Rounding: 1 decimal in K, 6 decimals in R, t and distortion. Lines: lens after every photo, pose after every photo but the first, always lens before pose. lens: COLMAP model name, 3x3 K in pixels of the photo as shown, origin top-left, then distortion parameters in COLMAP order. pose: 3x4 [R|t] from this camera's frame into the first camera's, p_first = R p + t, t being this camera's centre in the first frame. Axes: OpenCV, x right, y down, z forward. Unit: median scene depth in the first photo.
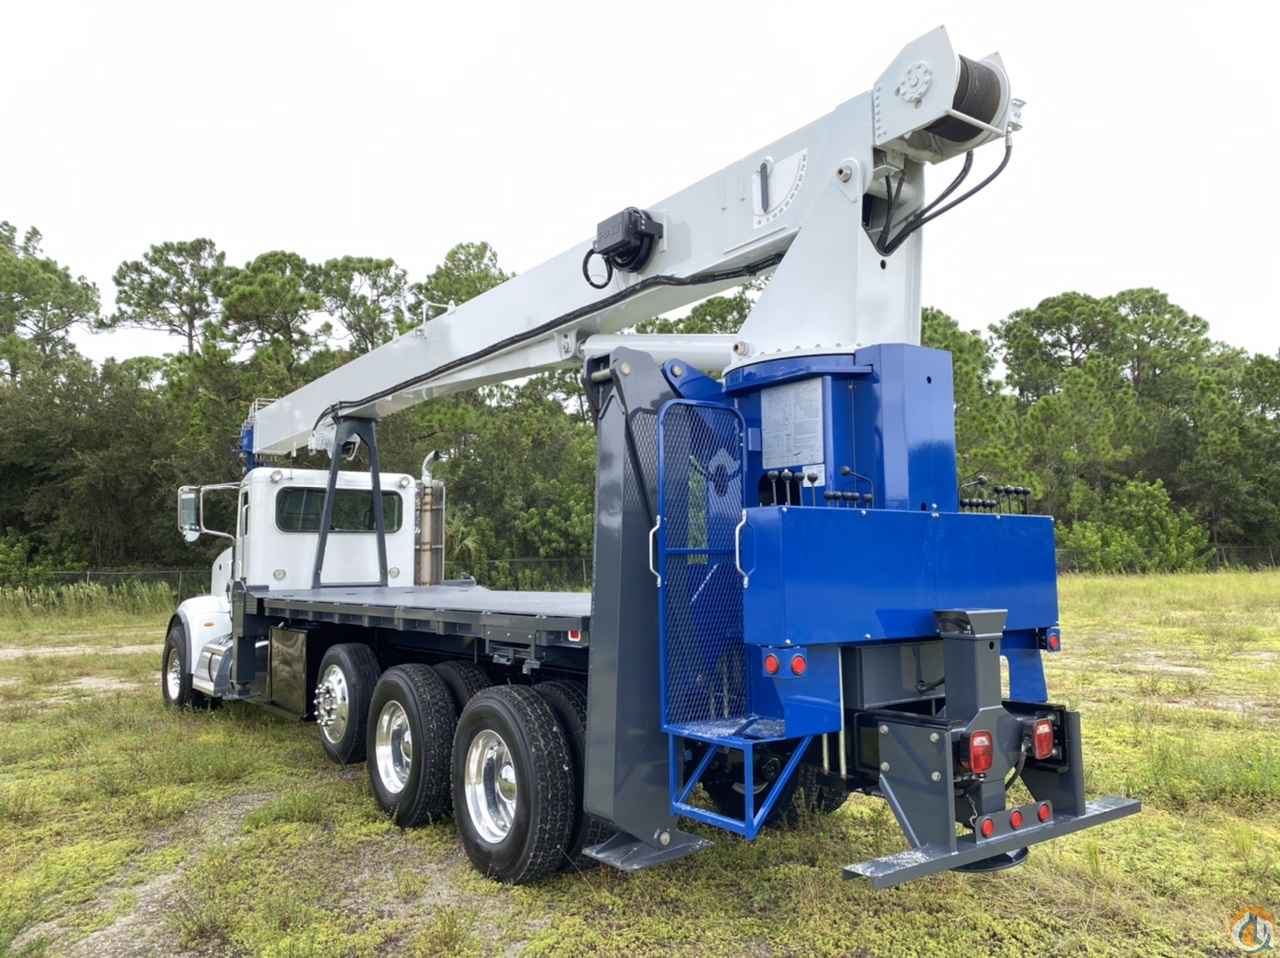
lens RADIAL K [[975.8, 0, 634.0], [0, 975.8, 469.4], [0, 0, 1]] dist [0.096424, -0.148074]
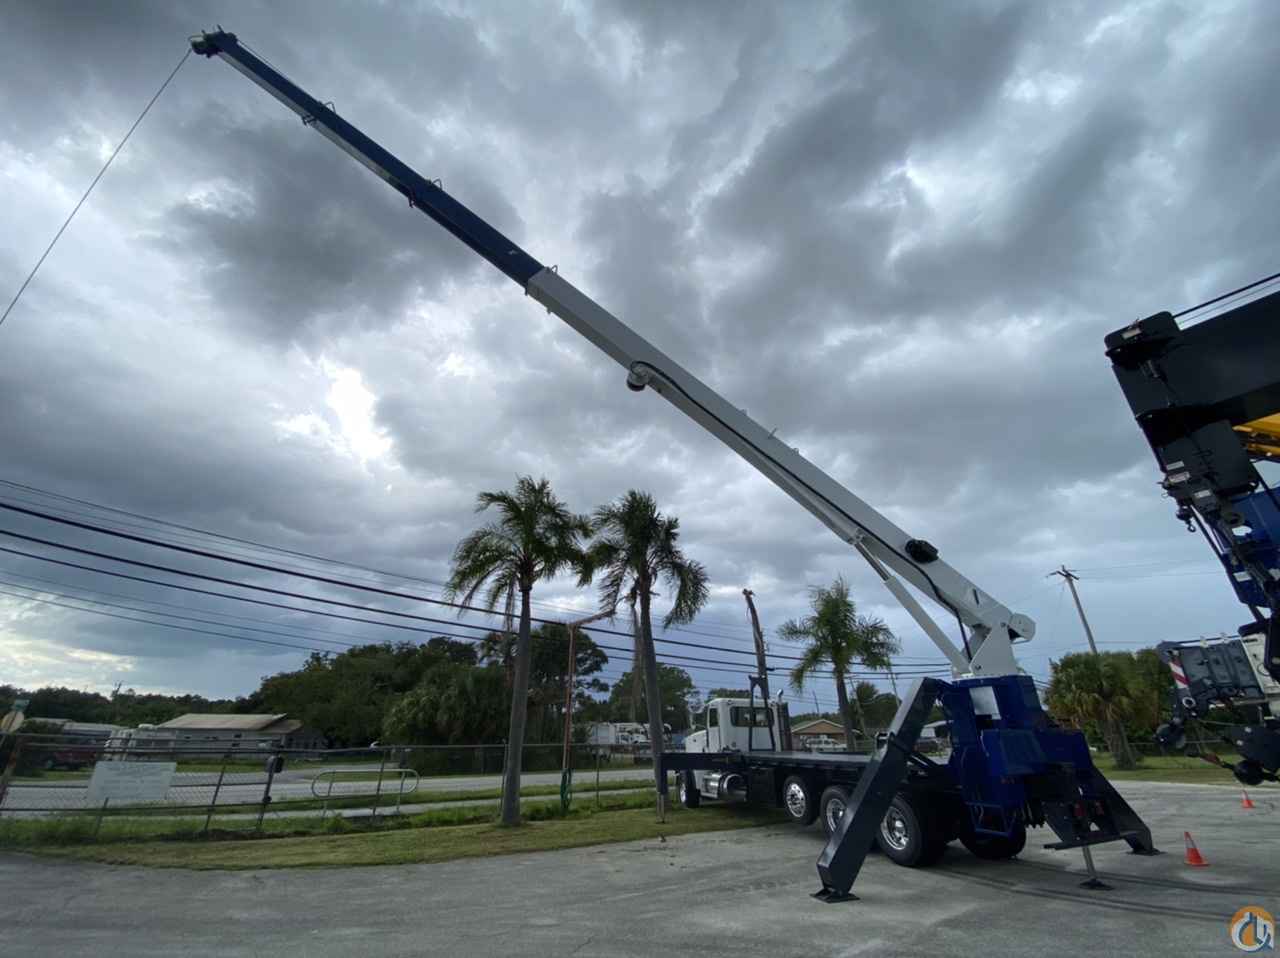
lens RADIAL K [[519.2, 0, 640.0], [0, 519.2, 479.0], [0, 0, 1]] dist [0.028017, -0.027313]
pose [[0.969133, -0.100420, -0.225161, -0.222203], [0.015098, 0.935746, -0.352352, -0.063386], [0.246077, 0.338077, 0.908378, -0.511610]]
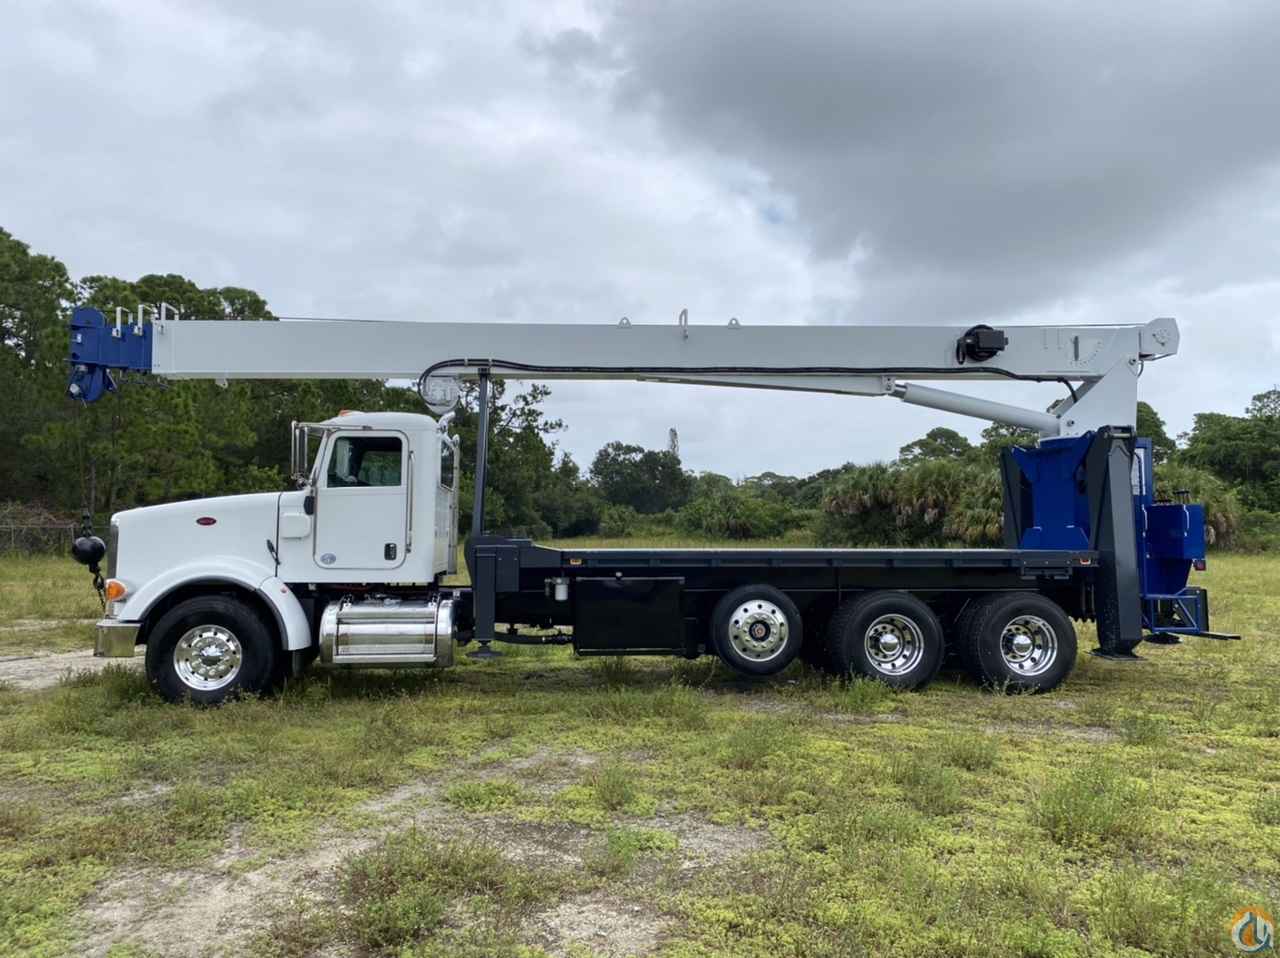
lens RADIAL K [[975.8, 0, 634.0], [0, 975.8, 469.4], [0, 0, 1]] dist [0.096424, -0.148074]
pose [[0.500295, 0.072977, 0.862774, -1.075379], [-0.089581, 0.995457, -0.032254, 0.061529], [-0.861209, -0.061152, 0.504560, 0.368840]]
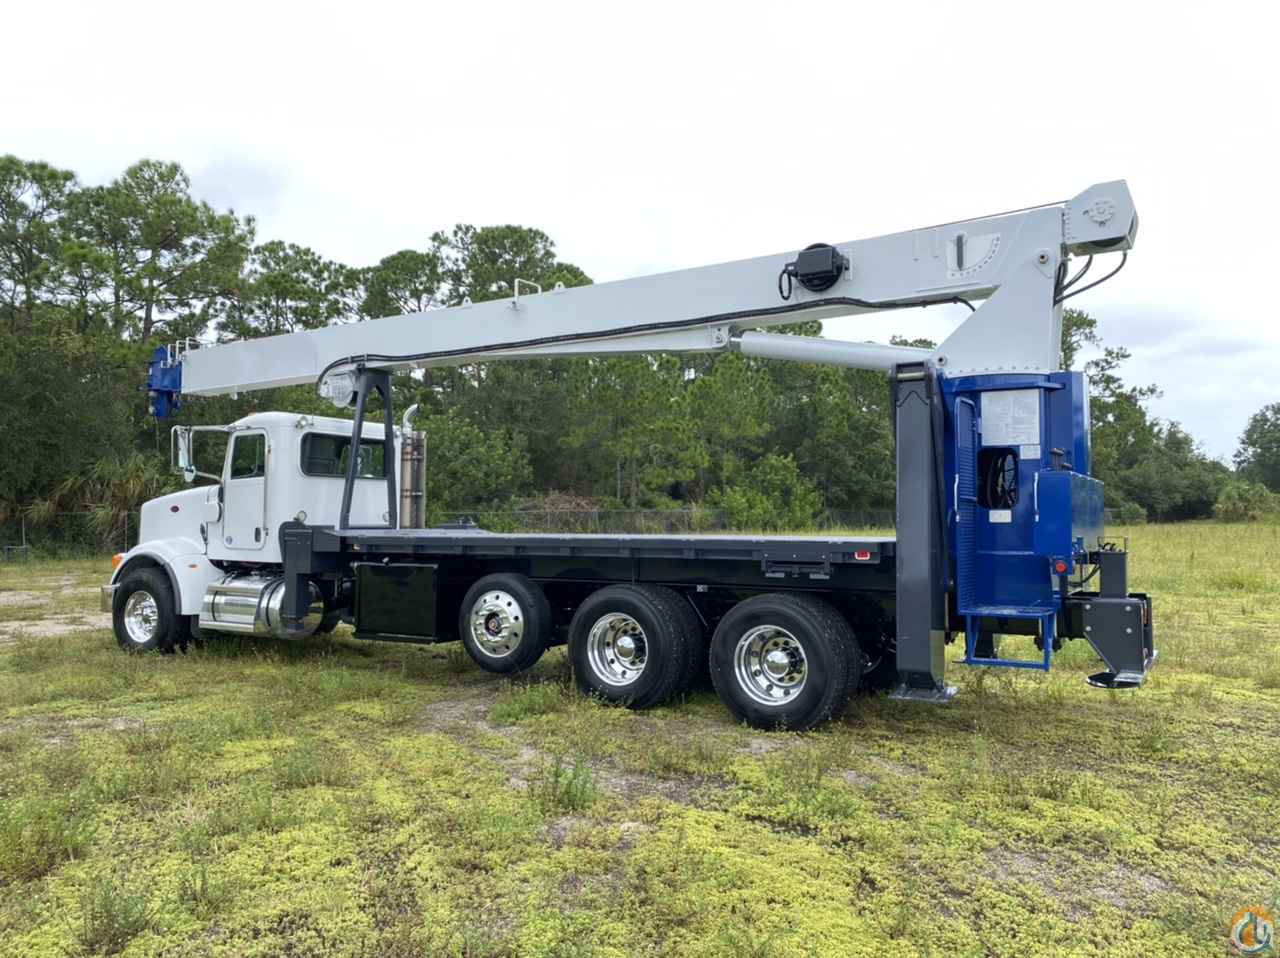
lens RADIAL K [[975.8, 0, 634.0], [0, 975.8, 469.4], [0, 0, 1]] dist [0.096424, -0.148074]
pose [[0.920800, 0.033637, 0.388582, -0.442560], [-0.049638, 0.998279, 0.031210, 0.007356], [-0.386863, -0.048027, 0.920886, -0.091076]]
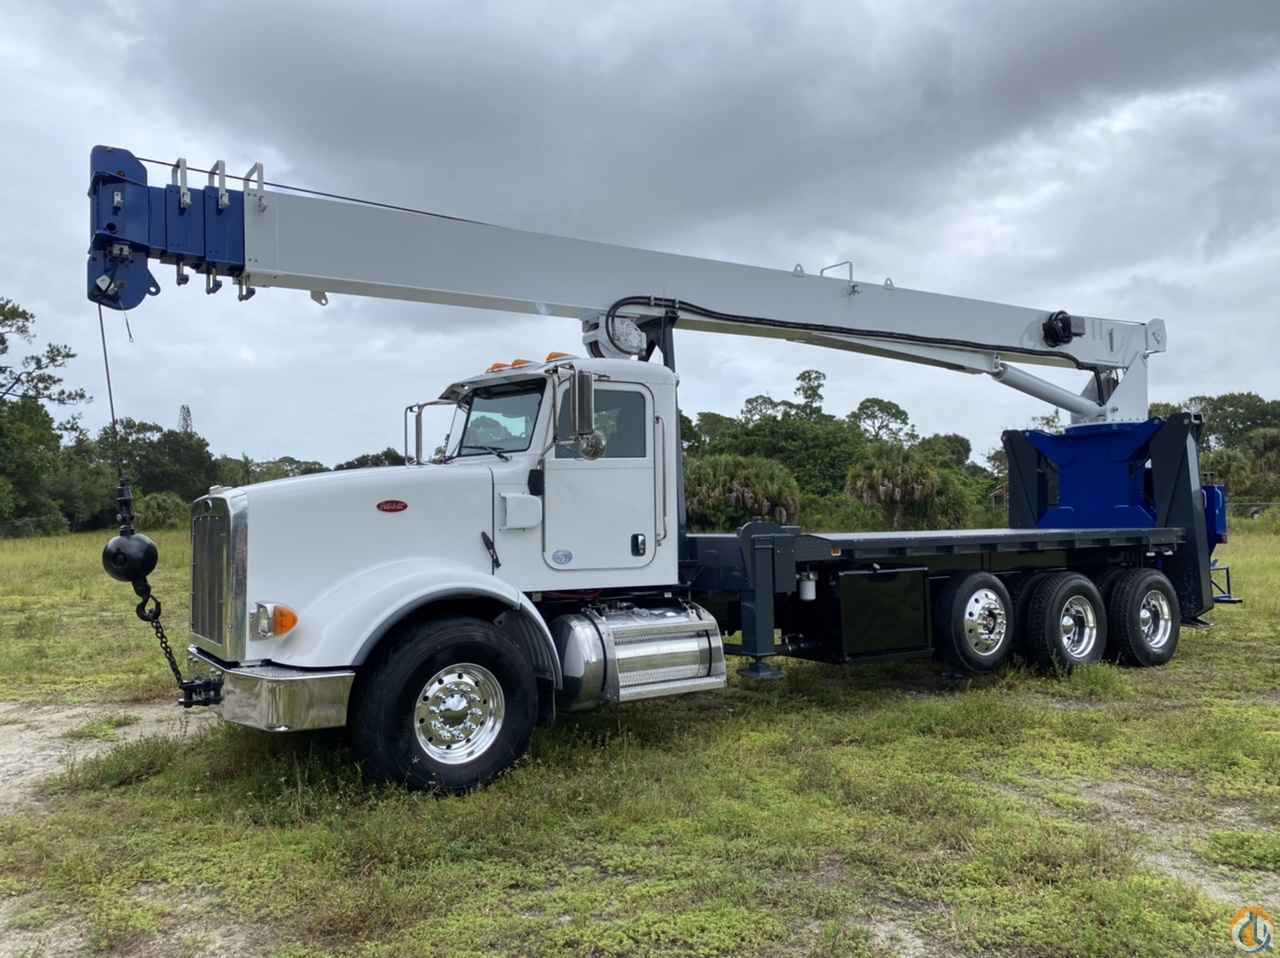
lens RADIAL K [[975.8, 0, 634.0], [0, 975.8, 469.4], [0, 0, 1]] dist [0.096424, -0.148074]
pose [[0.030039, 0.064570, 0.997461, -1.074061], [-0.080315, 0.994841, -0.061981, 0.117654], [-0.996317, -0.078249, 0.035070, 0.997477]]
